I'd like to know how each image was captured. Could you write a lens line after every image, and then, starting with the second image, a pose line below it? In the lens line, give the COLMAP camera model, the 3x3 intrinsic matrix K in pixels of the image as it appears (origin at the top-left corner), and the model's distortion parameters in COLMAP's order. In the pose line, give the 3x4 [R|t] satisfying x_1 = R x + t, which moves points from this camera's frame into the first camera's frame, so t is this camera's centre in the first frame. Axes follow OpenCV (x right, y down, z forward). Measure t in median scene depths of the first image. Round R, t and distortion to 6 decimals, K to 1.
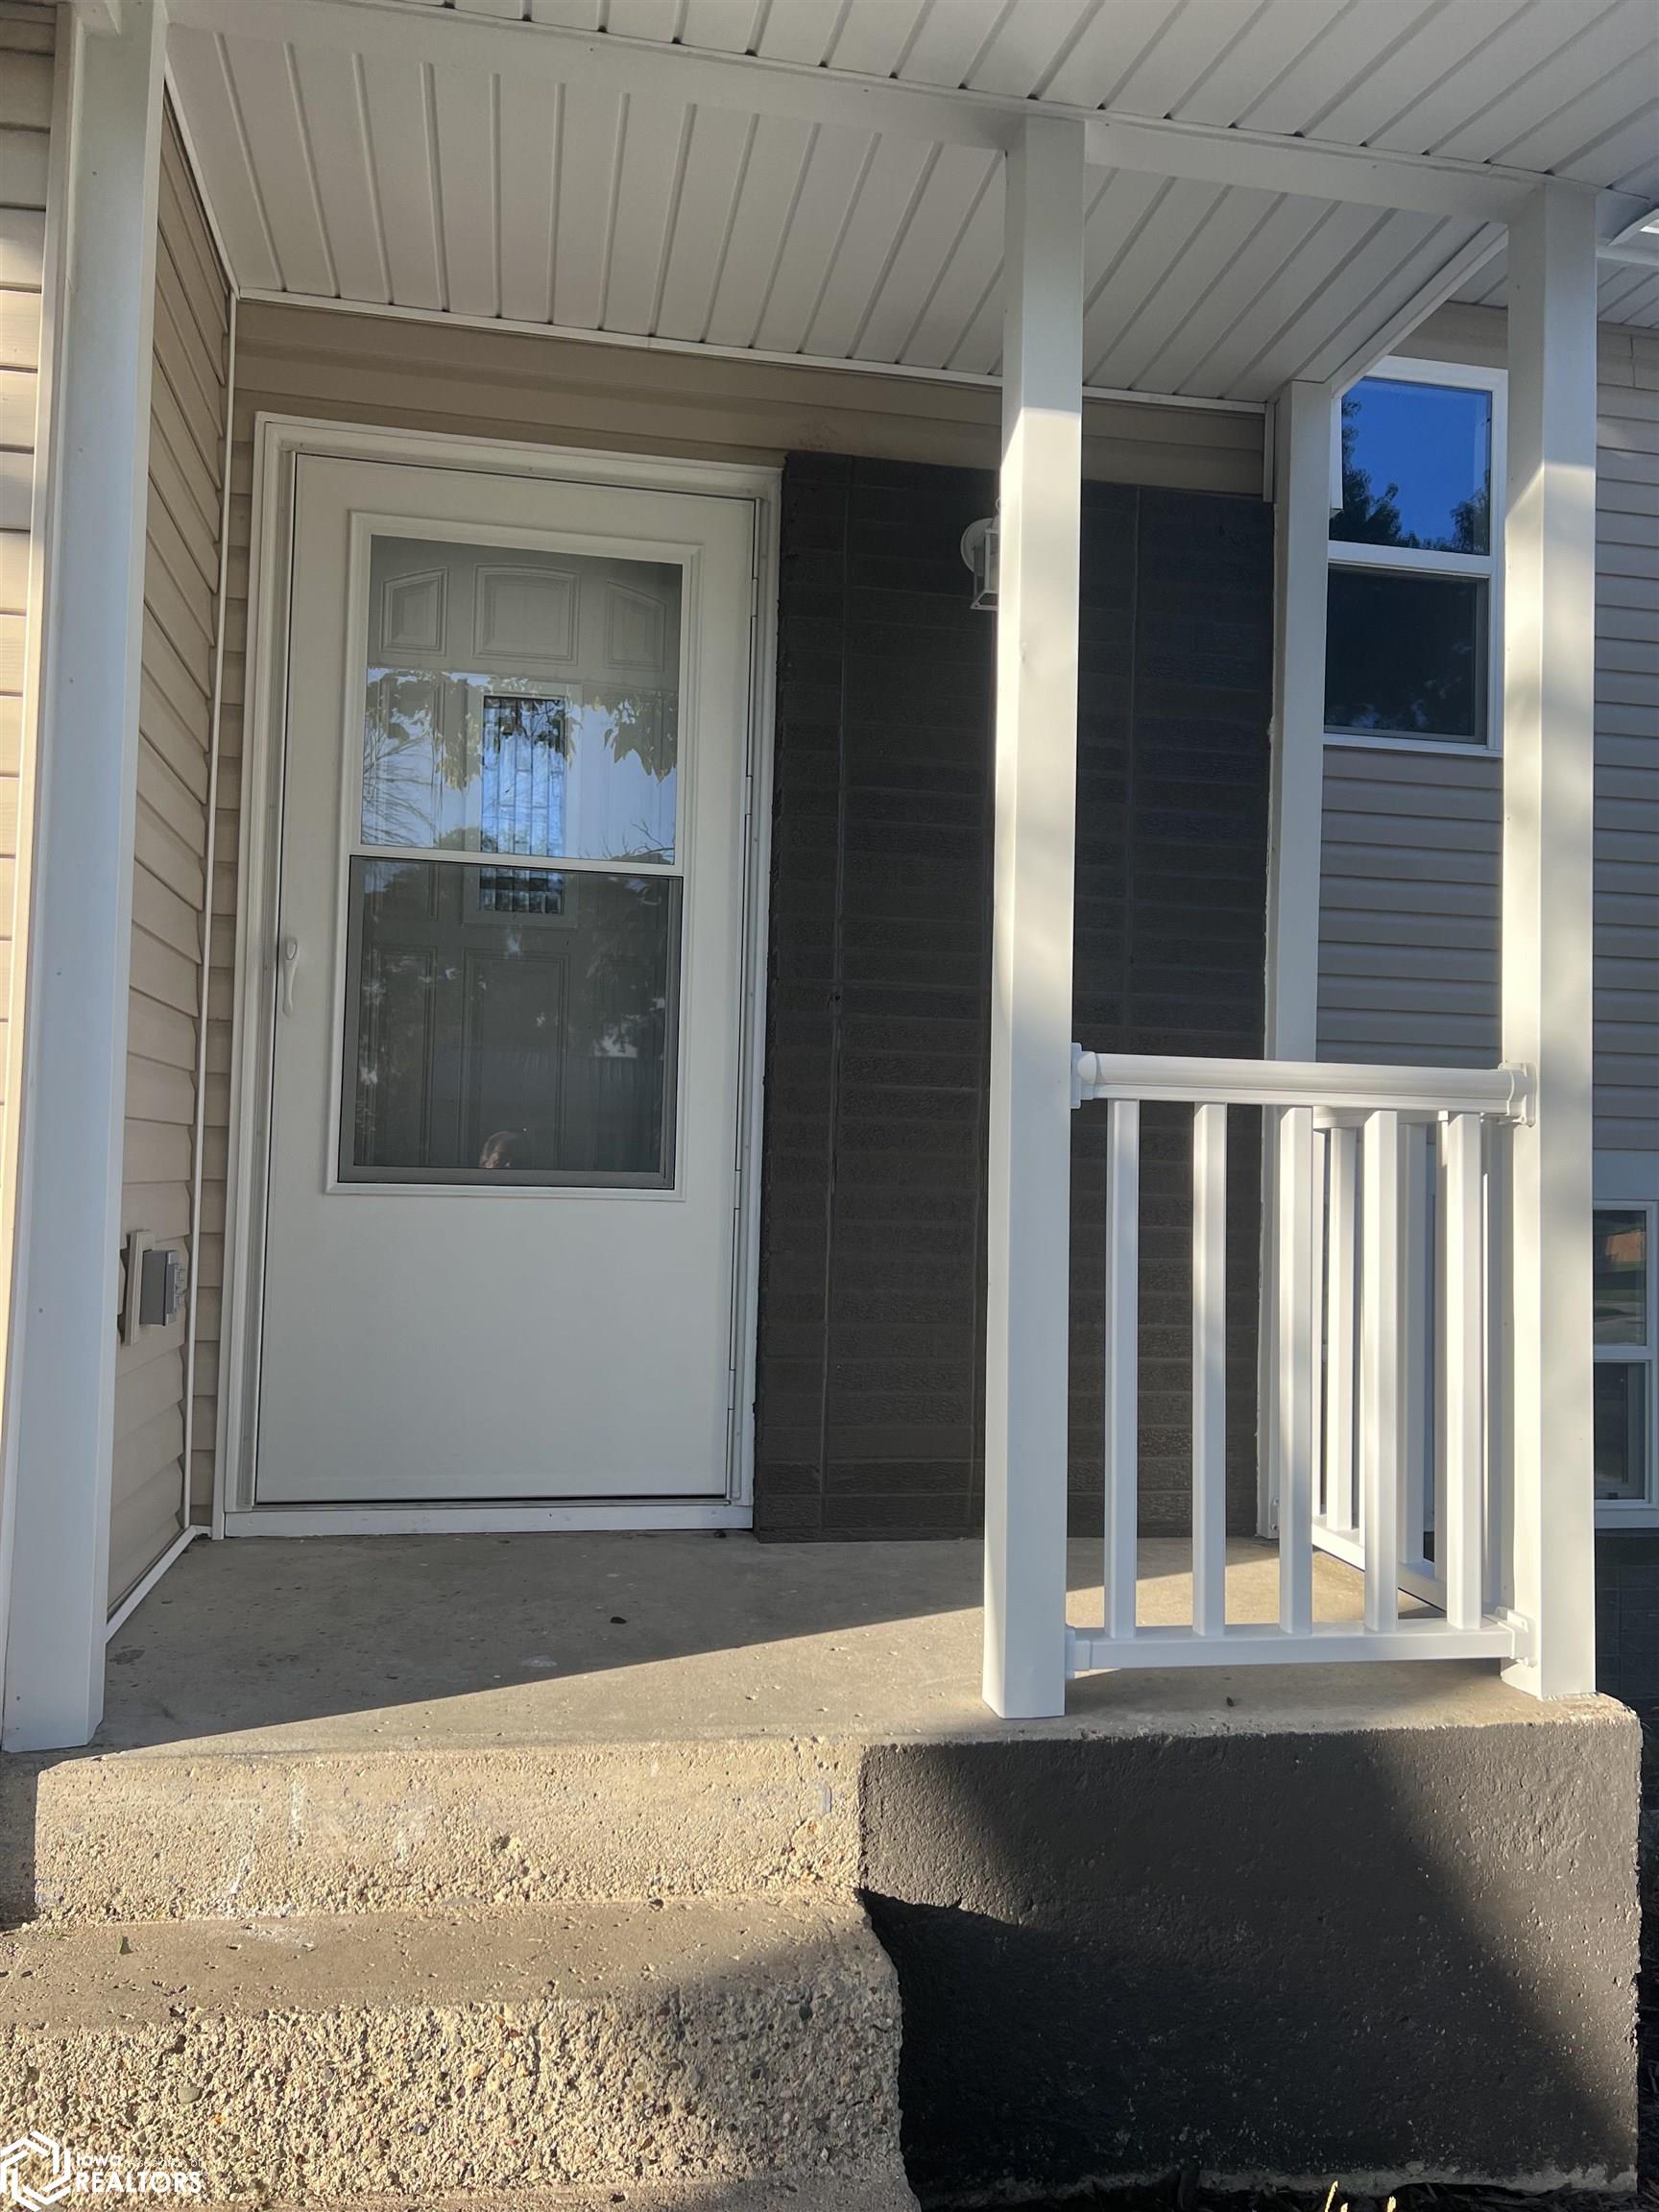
lens RADIAL K [[1625.1, 0, 835.3], [0, 1625.1, 1100.9], [0, 0, 1]] dist [0.038915, -0.017313]
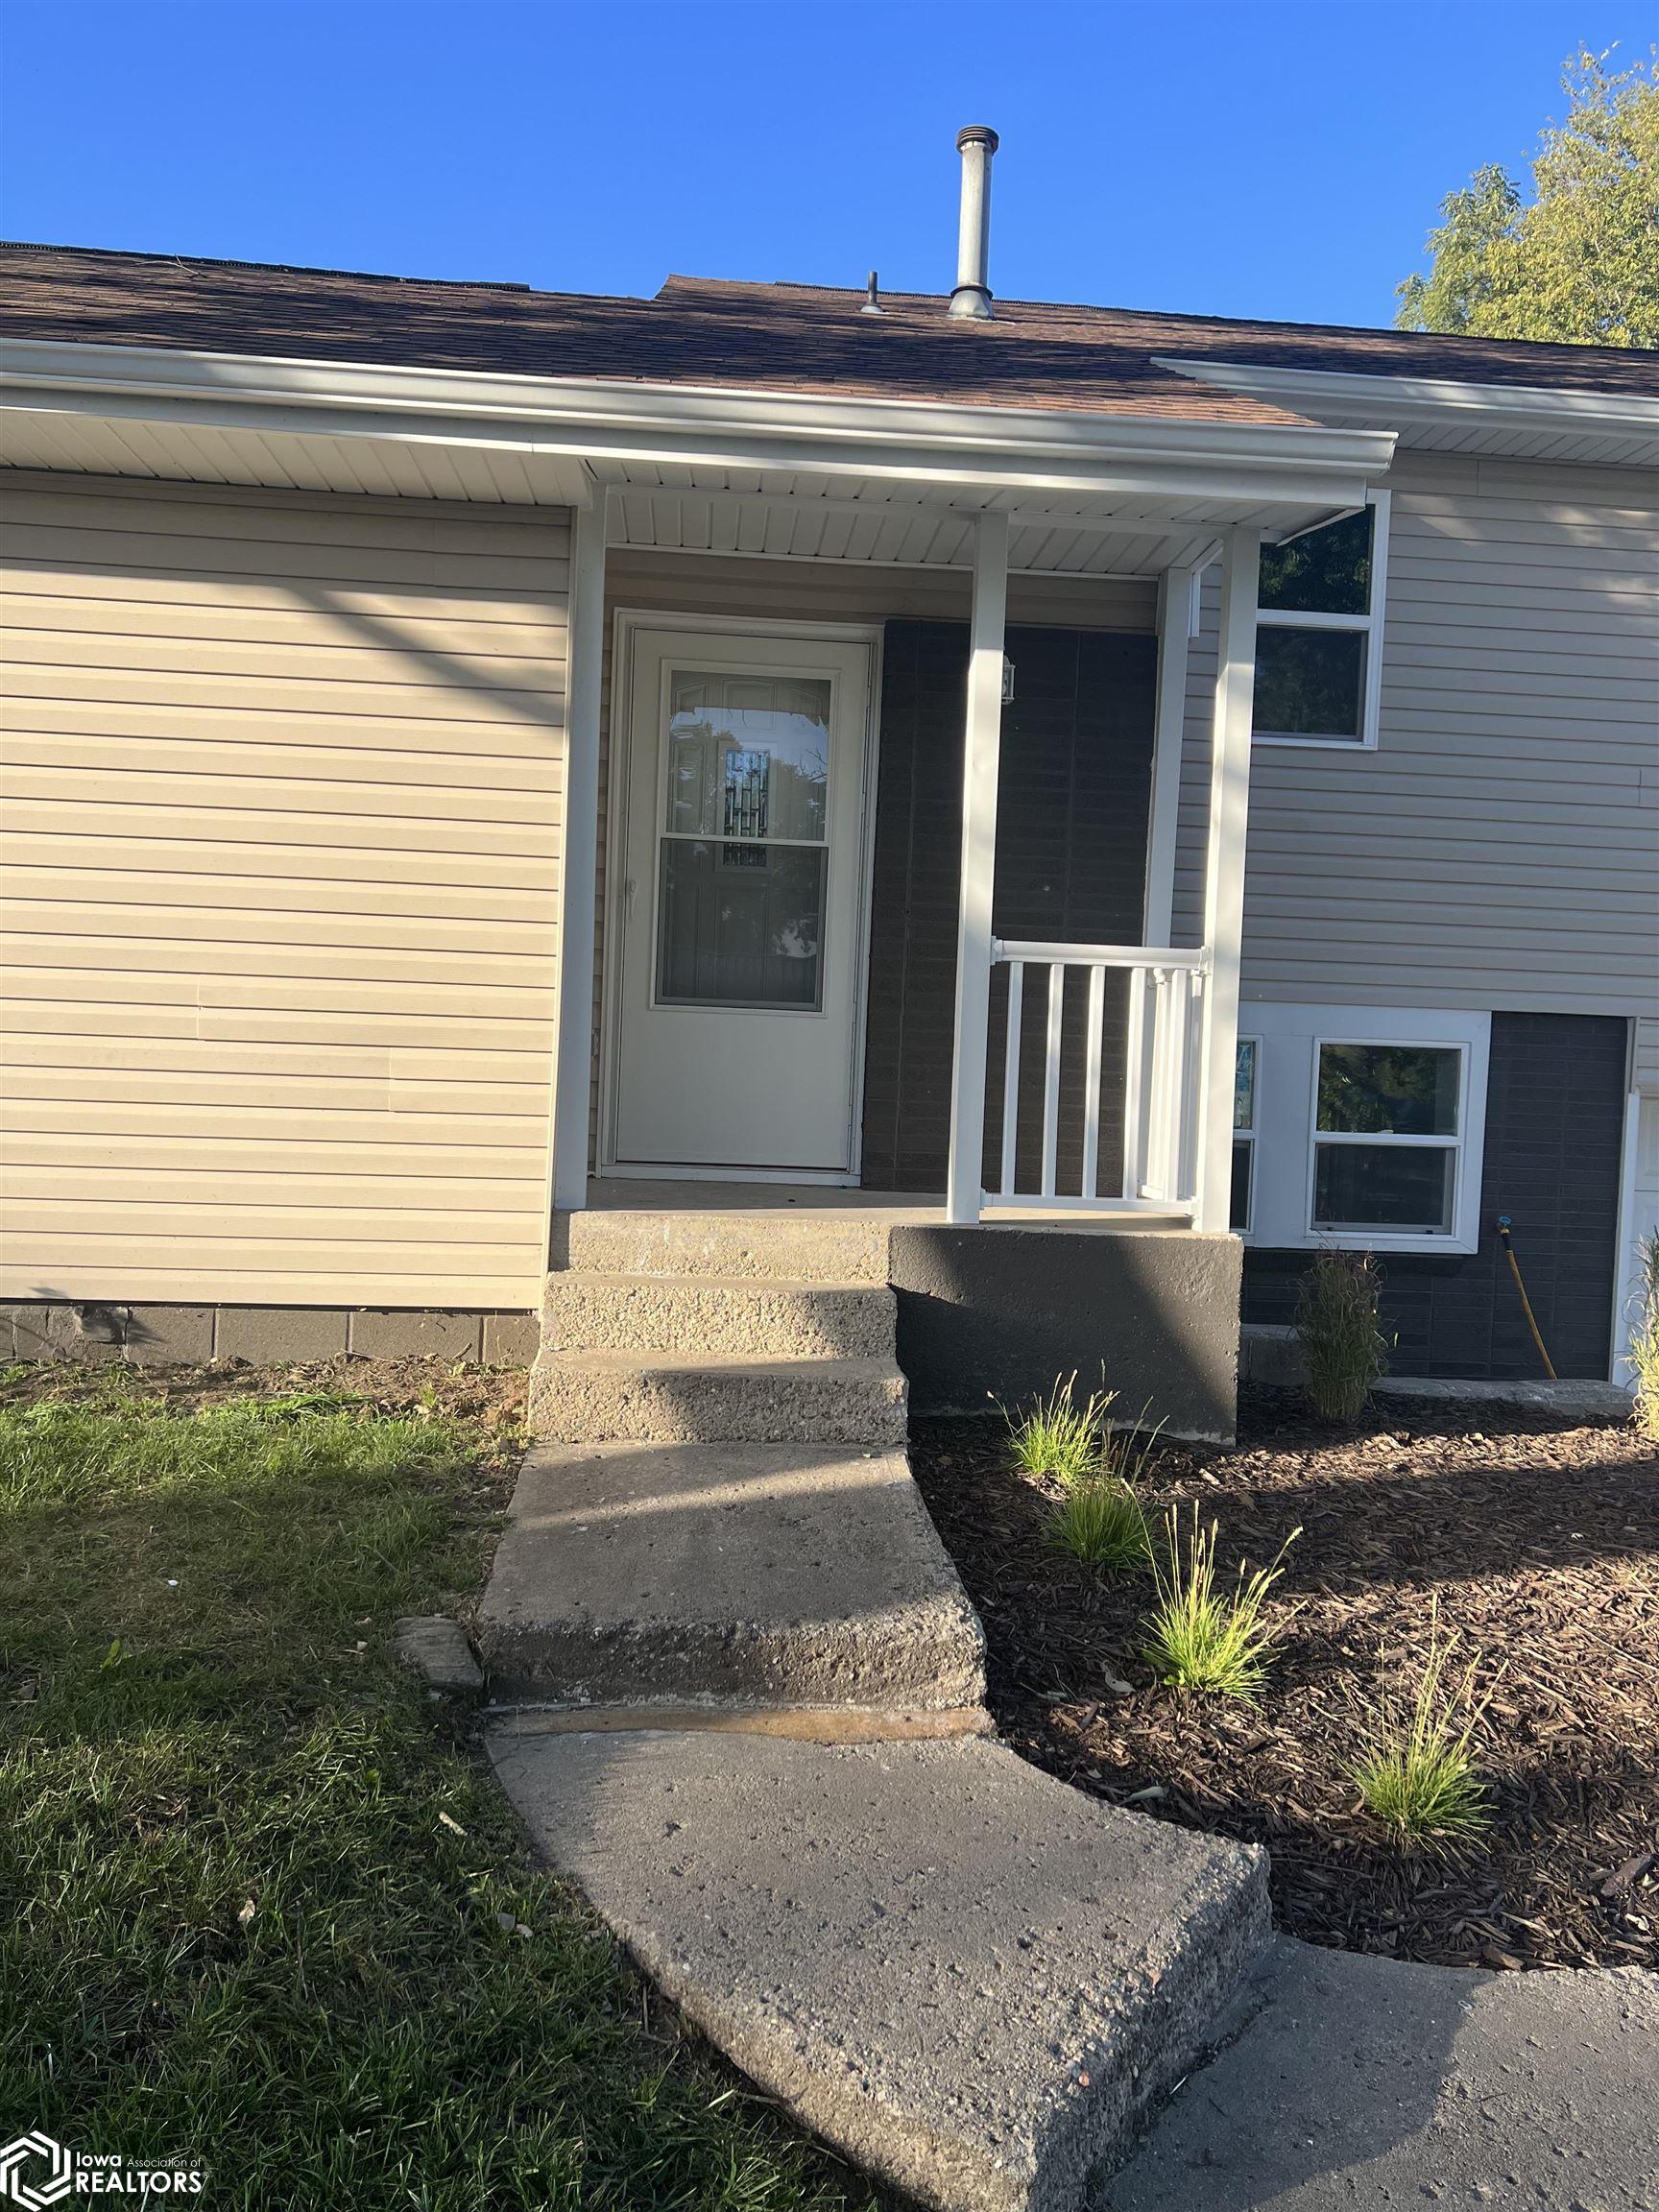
lens RADIAL K [[1625.1, 0, 816.9], [0, 1625.1, 1108.5], [0, 0, 1]] dist [0.038915, -0.017313]
pose [[0.992583, 0.019672, -0.119968, 0.175595], [-0.011583, 0.997635, 0.067757, 0.052868], [0.121018, -0.065864, 0.990463, -1.257019]]
